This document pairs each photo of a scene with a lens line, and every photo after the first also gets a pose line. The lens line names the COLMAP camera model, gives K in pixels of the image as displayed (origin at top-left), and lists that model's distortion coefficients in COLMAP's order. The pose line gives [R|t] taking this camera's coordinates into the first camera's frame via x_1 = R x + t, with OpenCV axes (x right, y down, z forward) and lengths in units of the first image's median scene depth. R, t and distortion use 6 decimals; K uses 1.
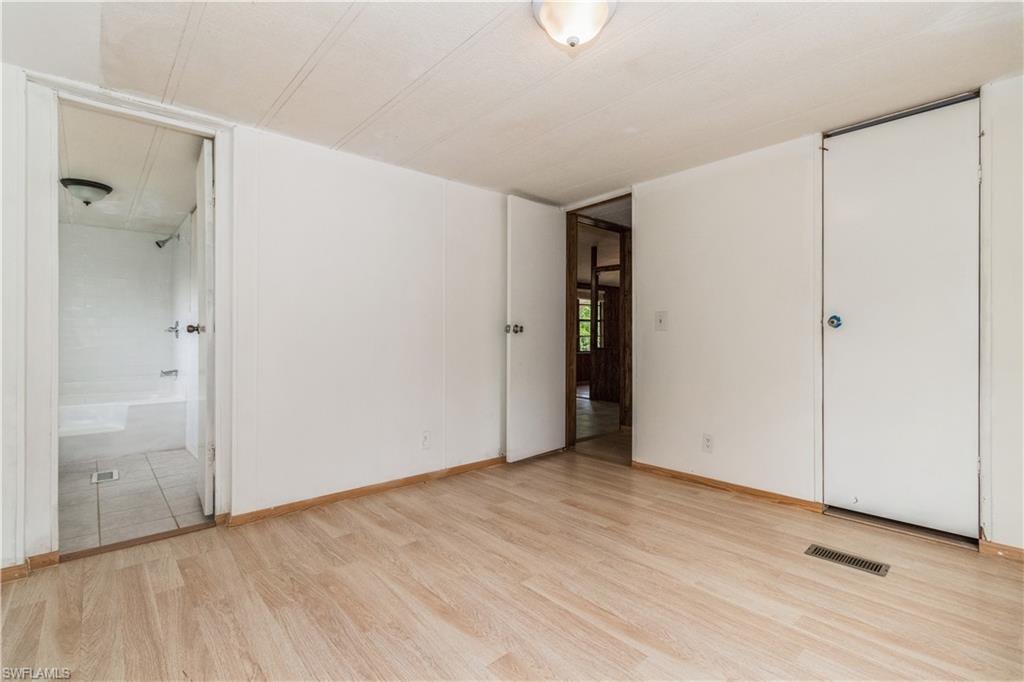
lens RADIAL K [[479.4, 0, 510.2], [0, 479.4, 337.4], [0, 0, 1]] dist [0.012835, 0.000487]
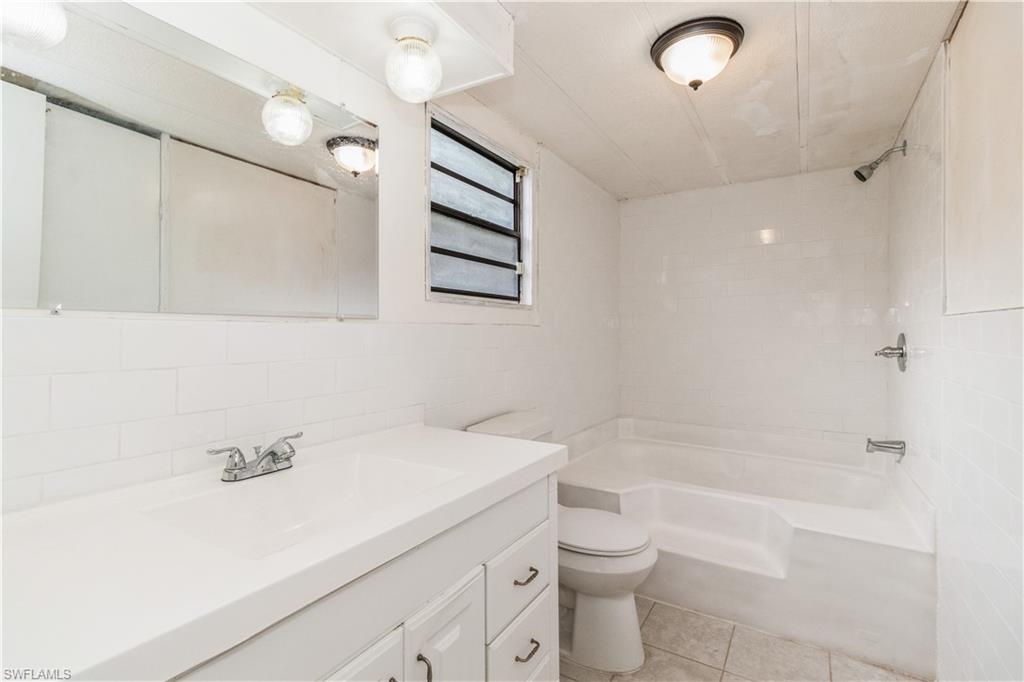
lens RADIAL K [[479.4, 0, 510.2], [0, 479.4, 336.5], [0, 0, 1]] dist [0.012835, 0.000487]
pose [[0.293215, -0.009882, -0.955996, -0.373455], [0.003639, 0.999951, -0.009221, -0.027609], [0.956040, -0.000775, 0.293236, 0.527934]]
